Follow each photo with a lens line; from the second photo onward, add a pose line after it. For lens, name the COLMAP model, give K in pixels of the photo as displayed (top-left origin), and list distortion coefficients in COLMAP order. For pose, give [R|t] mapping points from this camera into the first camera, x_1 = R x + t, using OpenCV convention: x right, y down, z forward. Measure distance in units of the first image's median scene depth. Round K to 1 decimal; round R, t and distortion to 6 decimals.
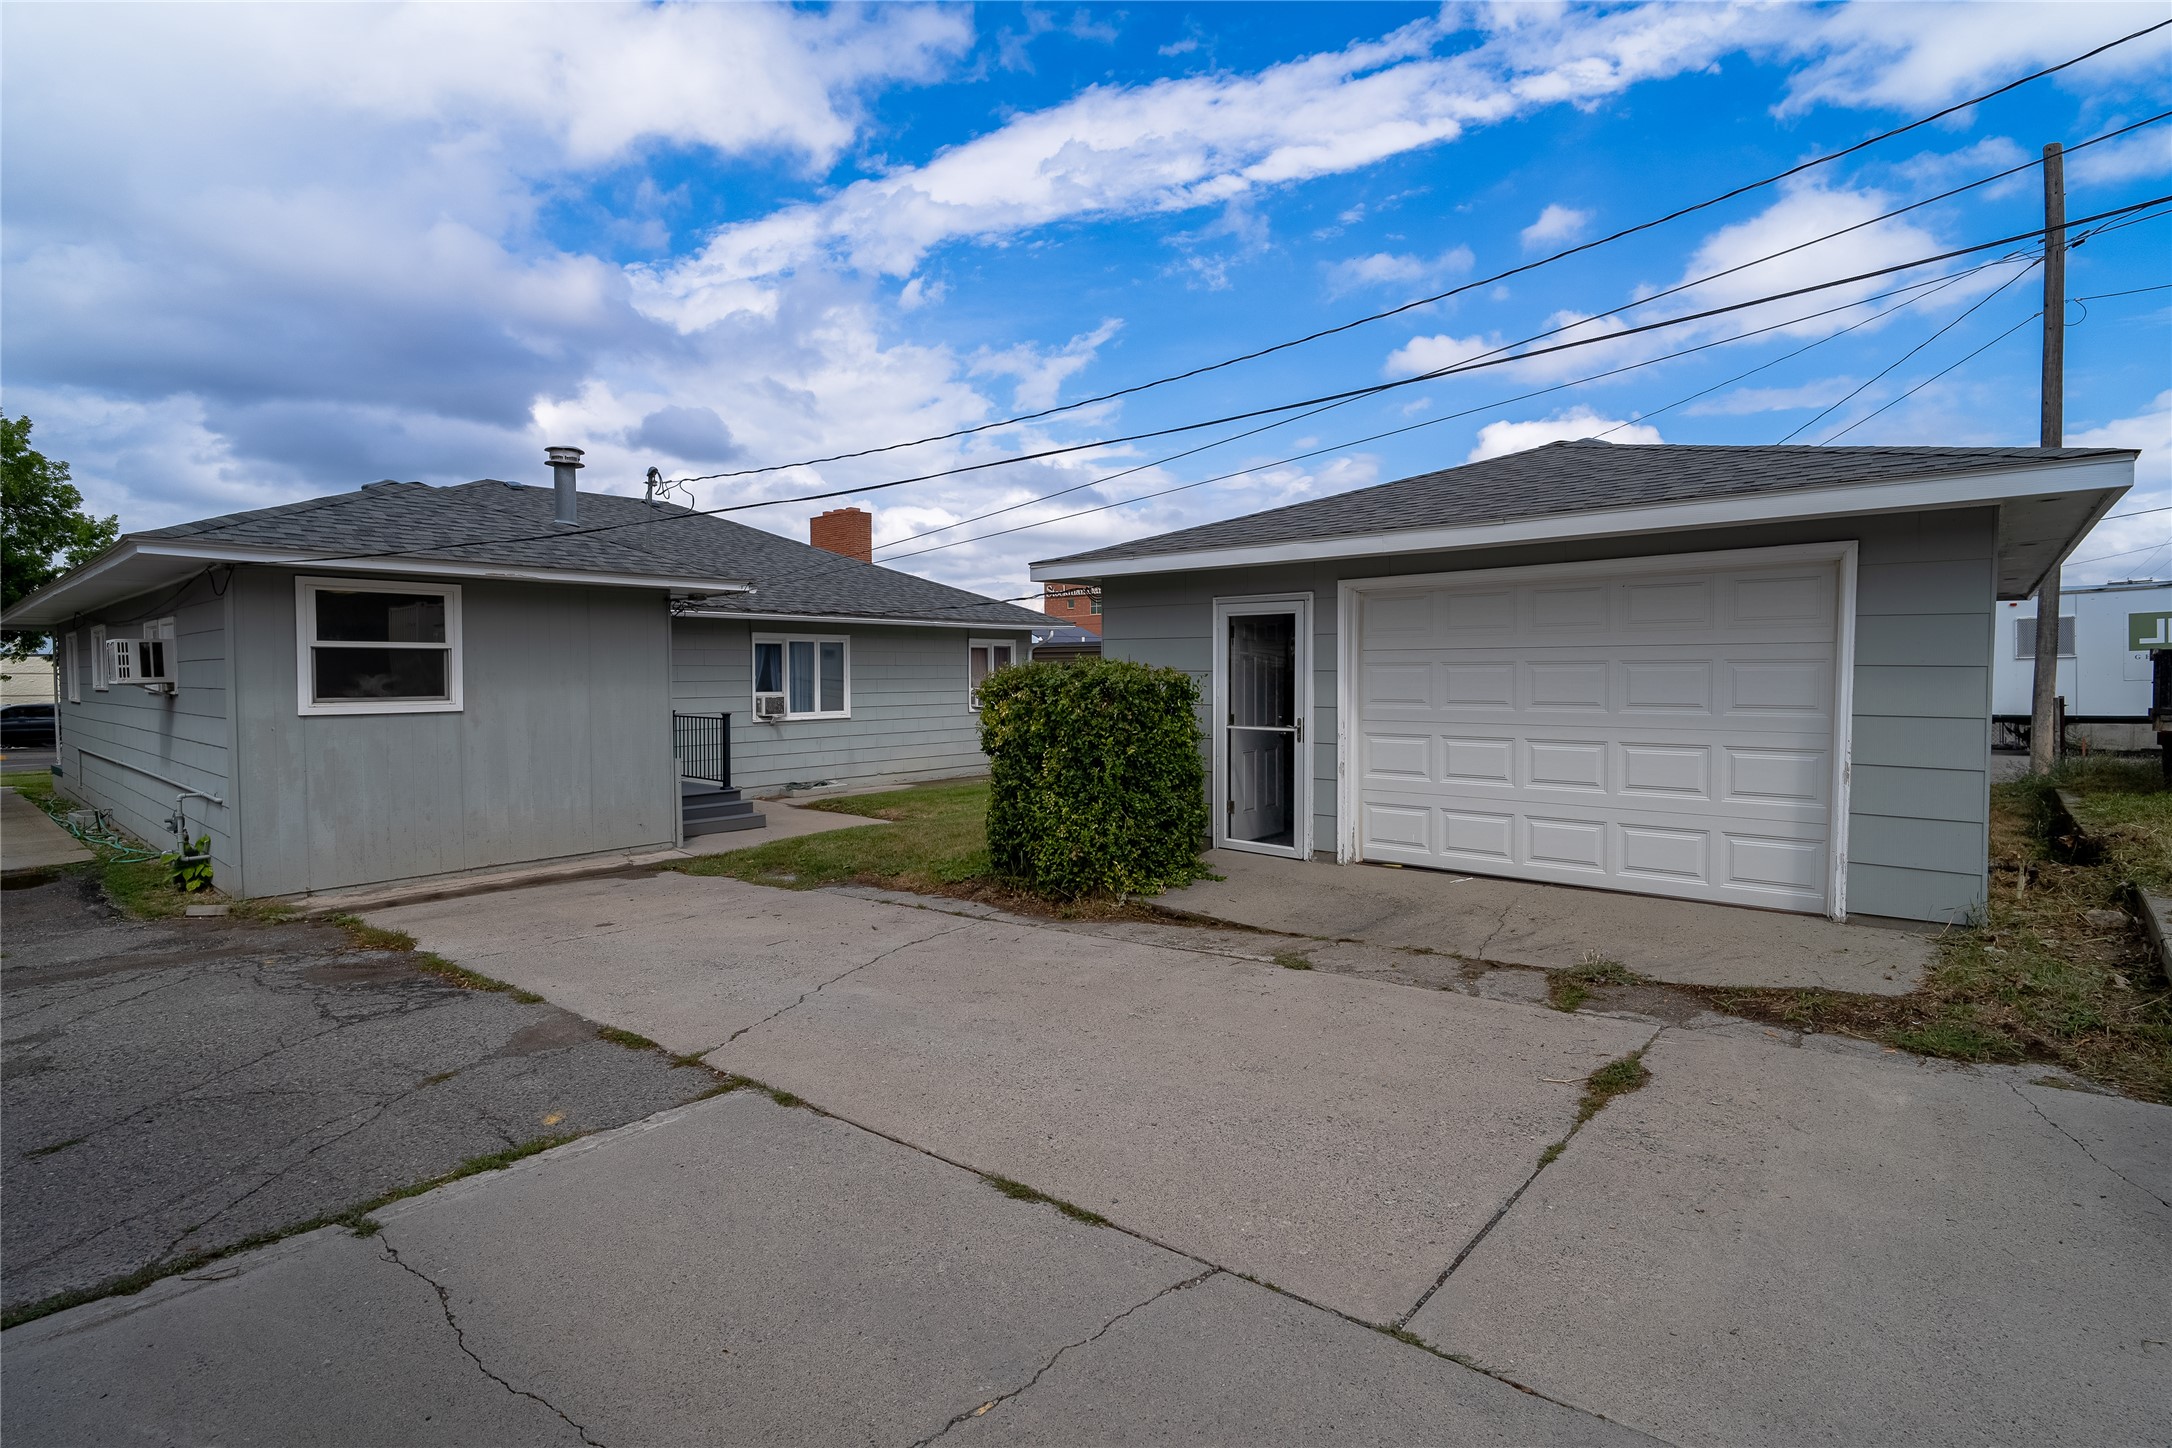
lens RADIAL K [[1033.6, 0, 1091.7], [0, 1033.6, 709.5], [0, 0, 1]] dist [-0.018526, 0.007247]
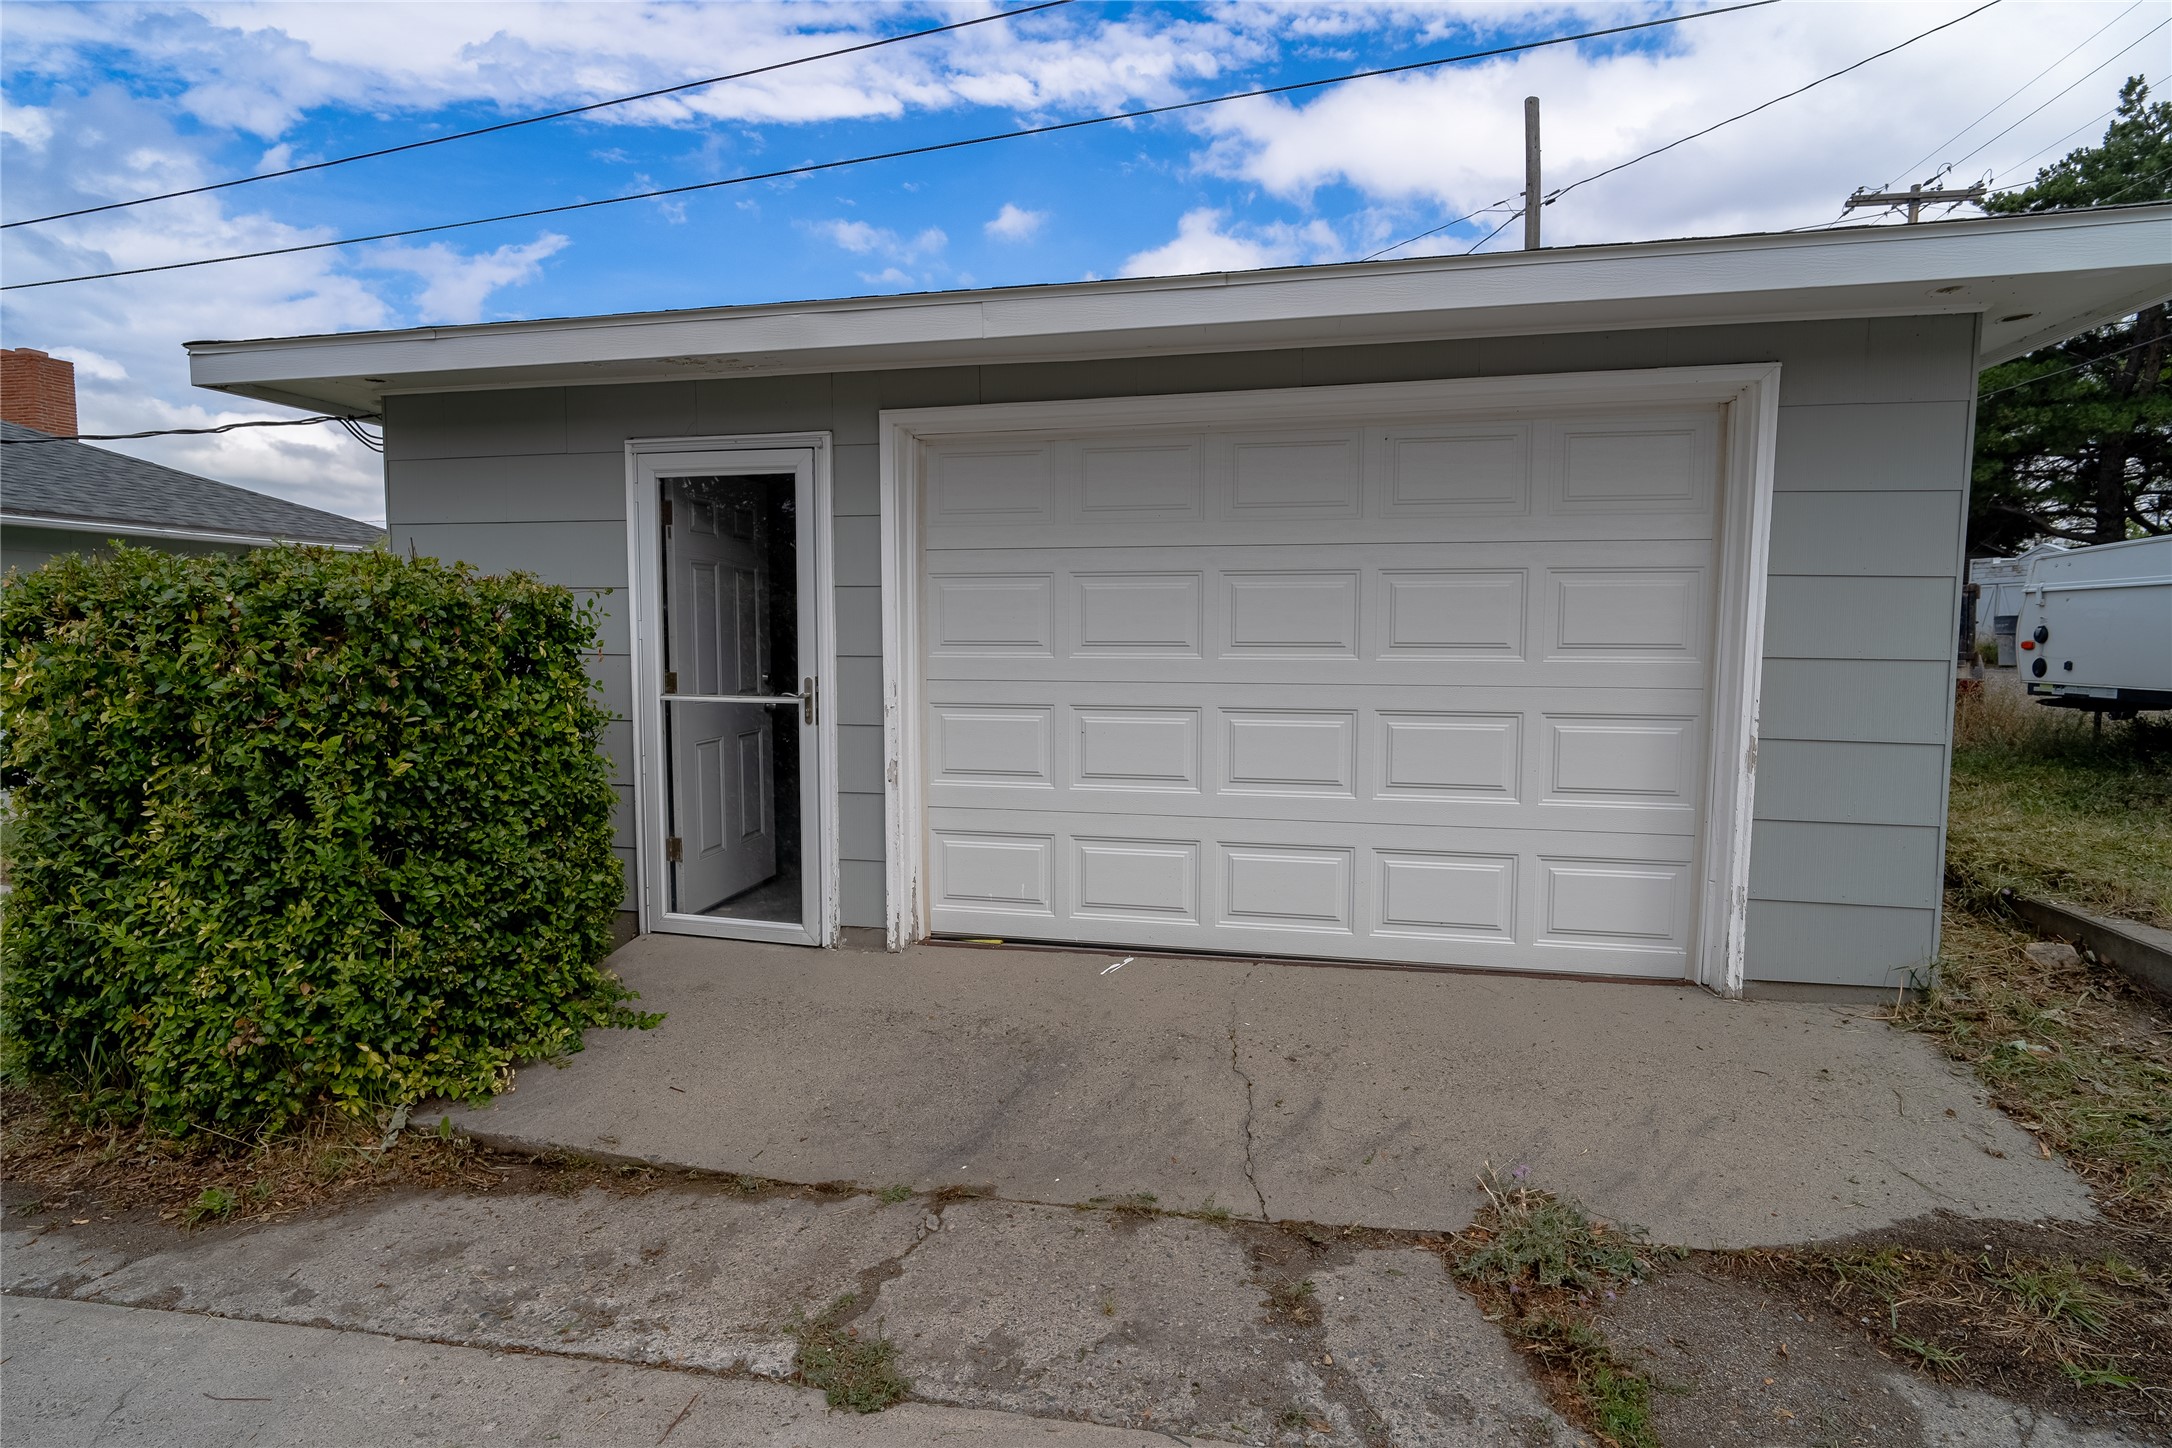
lens RADIAL K [[1033.6, 0, 1086.3], [0, 1033.6, 704.5], [0, 0, 1]] dist [-0.018526, 0.007247]
pose [[0.878529, -0.029671, 0.476767, 0.080157], [0.012321, 0.999145, 0.039476, 0.003107], [-0.477531, -0.028807, 0.878143, 0.500524]]
